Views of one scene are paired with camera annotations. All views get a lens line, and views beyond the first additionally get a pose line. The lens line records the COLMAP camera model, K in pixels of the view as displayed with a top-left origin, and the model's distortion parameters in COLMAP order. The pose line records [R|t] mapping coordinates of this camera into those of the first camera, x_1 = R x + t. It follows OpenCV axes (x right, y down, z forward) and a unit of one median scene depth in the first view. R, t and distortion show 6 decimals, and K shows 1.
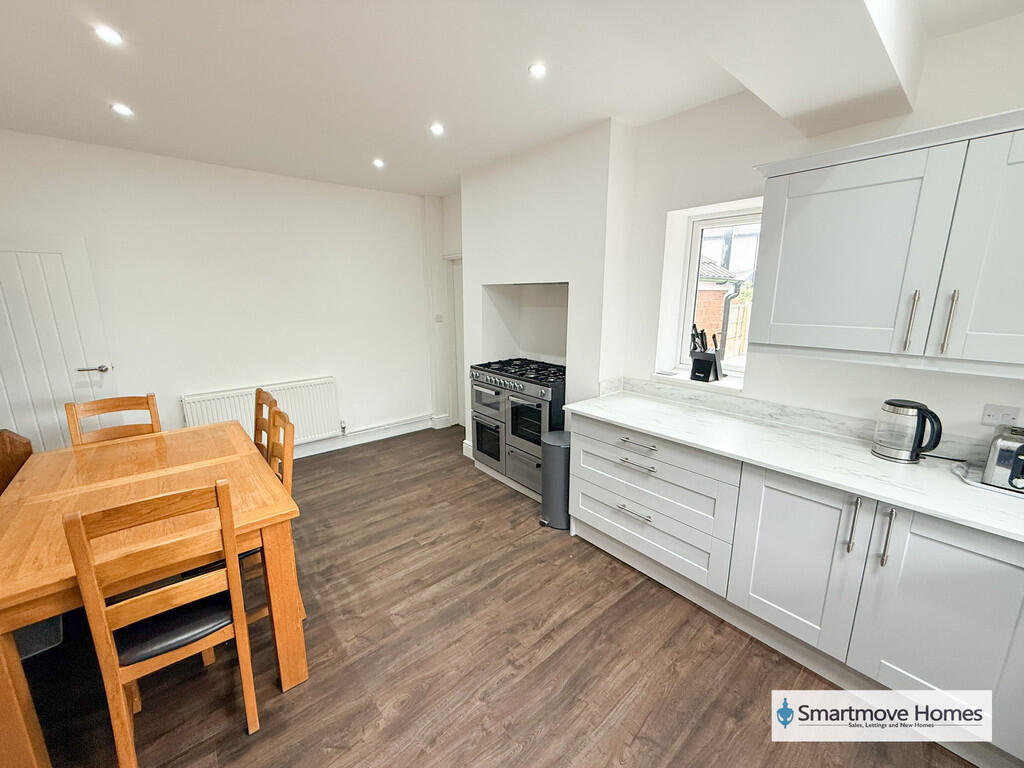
lens RADIAL K [[405.0, 0, 498.6], [0, 405.0, 383.6], [0, 0, 1]] dist [-0.001597, -0.000376]
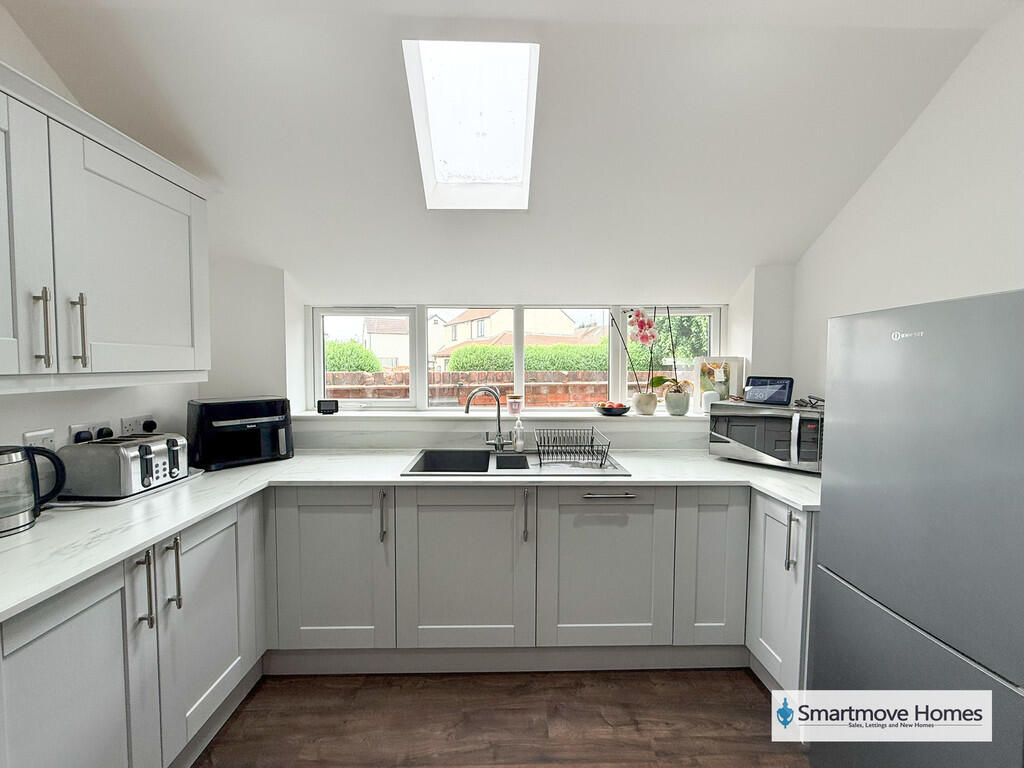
lens RADIAL K [[412.9, 0, 512.0], [0, 412.9, 384.0], [0, 0, 1]] dist [0.000664, -0.000026]
pose [[-0.781428, -0.018195, 0.623730, -0.142284], [0.143626, 0.967492, 0.208162, -0.092620], [-0.607241, 0.252247, -0.753412, 1.118572]]
